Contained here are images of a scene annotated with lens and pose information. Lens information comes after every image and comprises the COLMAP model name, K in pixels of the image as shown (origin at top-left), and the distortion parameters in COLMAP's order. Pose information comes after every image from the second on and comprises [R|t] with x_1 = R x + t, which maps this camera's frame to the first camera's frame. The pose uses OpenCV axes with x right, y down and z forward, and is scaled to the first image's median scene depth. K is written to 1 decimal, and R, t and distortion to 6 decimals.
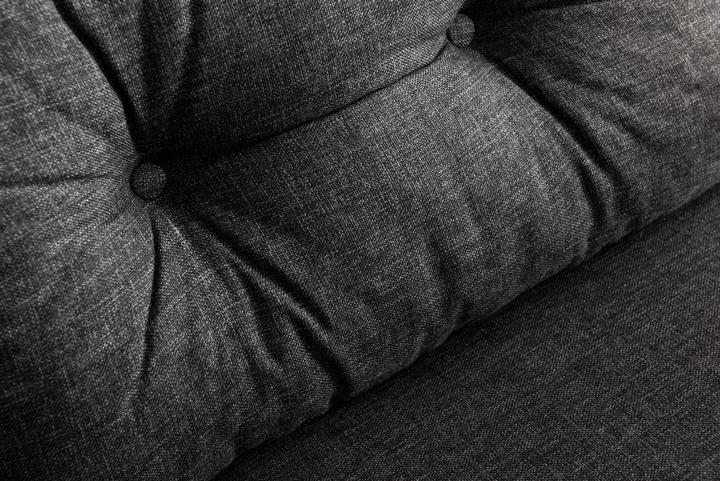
lens RADIAL K [[1410.6, 0, 358.7], [0, 1410.6, 239.7], [0, 0, 1]] dist [-0.014696, 0.000000]
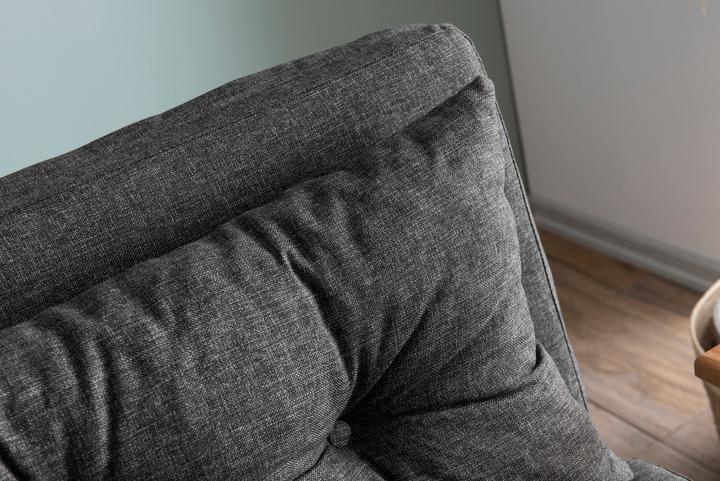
lens RADIAL K [[1272.6, 0, 361.4], [0, 1272.6, 240.6], [0, 0, 1]] dist [0.001603, 0.000000]
pose [[0.999088, -0.003247, 0.042568, 0.045713], [0.010390, 0.985616, -0.168683, -0.128652], [-0.041408, 0.168971, 0.984751, -0.107536]]
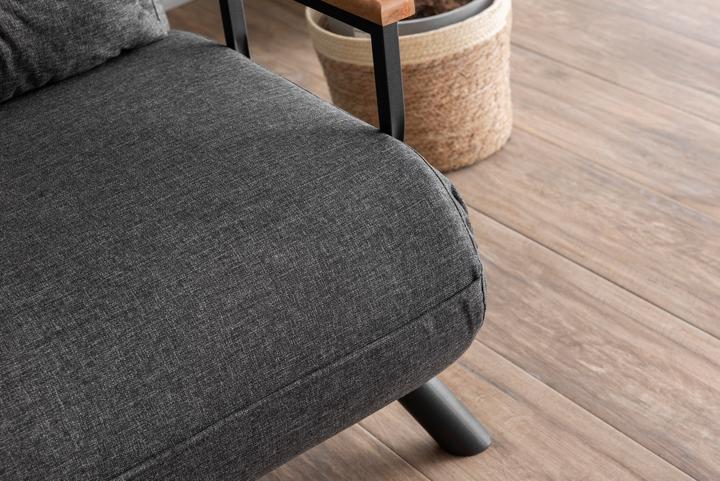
lens RADIAL K [[1410.6, 0, 361.7], [0, 1410.6, 240.2], [0, 0, 1]] dist [-0.014696, 0.000000]
pose [[0.993007, 0.024598, 0.115462, 0.422158], [-0.012816, 0.994733, -0.101699, 0.370973], [-0.117356, 0.099508, 0.988092, -0.750418]]
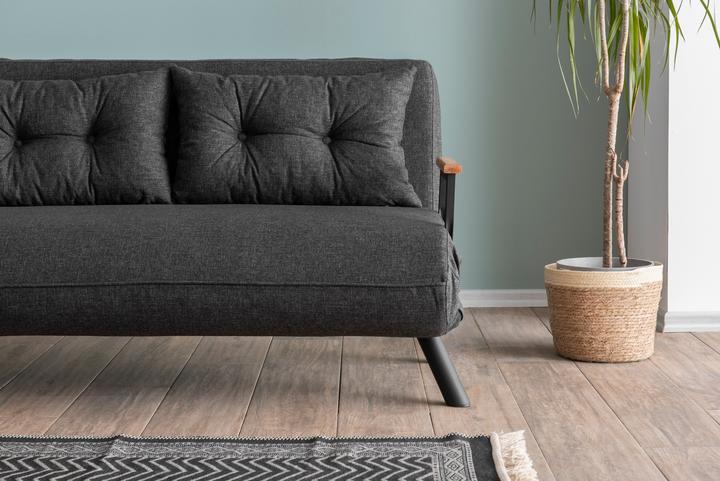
lens RADIAL K [[1410.6, 0, 358.1], [0, 1410.6, 242.9], [0, 0, 1]] dist [-0.014696, 0.000000]
pose [[0.829909, 0.259623, -0.493809, 2.321045], [-0.459368, 0.820283, -0.340758, 1.502493], [0.316594, 0.509638, 0.800023, -2.191241]]
